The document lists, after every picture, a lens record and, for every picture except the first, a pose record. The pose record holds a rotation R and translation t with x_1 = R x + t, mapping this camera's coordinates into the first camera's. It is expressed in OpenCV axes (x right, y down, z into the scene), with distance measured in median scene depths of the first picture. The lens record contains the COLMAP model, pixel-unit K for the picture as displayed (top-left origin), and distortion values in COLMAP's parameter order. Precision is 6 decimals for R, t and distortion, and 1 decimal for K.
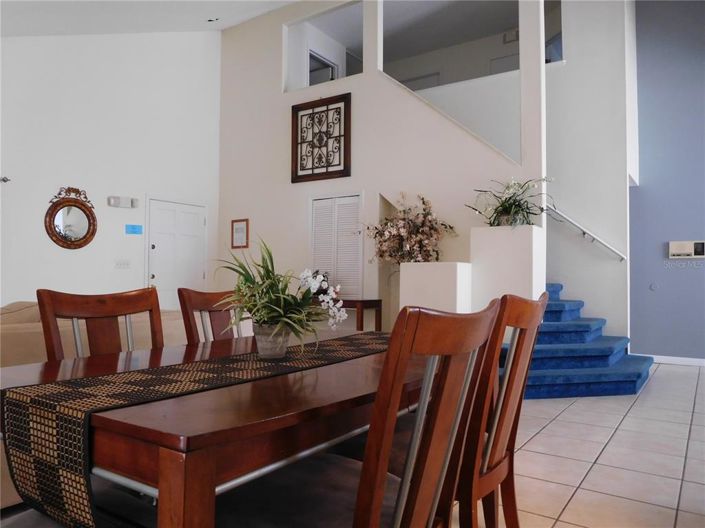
lens RADIAL K [[524.2, 0, 352.5], [0, 524.2, 264.0], [0, 0, 1]] dist [-0.019468, -0.006029]
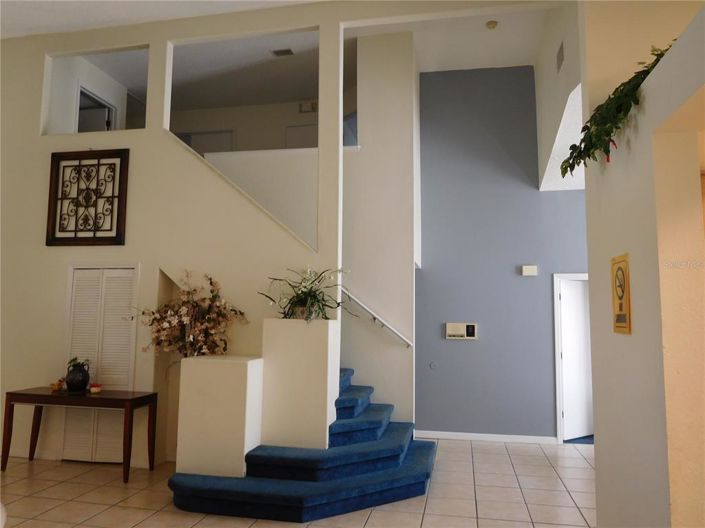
lens RADIAL K [[524.2, 0, 352.5], [0, 524.2, 264.0], [0, 0, 1]] dist [-0.019468, -0.006029]
pose [[0.919336, 0.040137, 0.391421, 0.006691], [-0.014042, 0.997497, -0.069304, -0.090111], [-0.393223, 0.058218, 0.917598, 0.084957]]
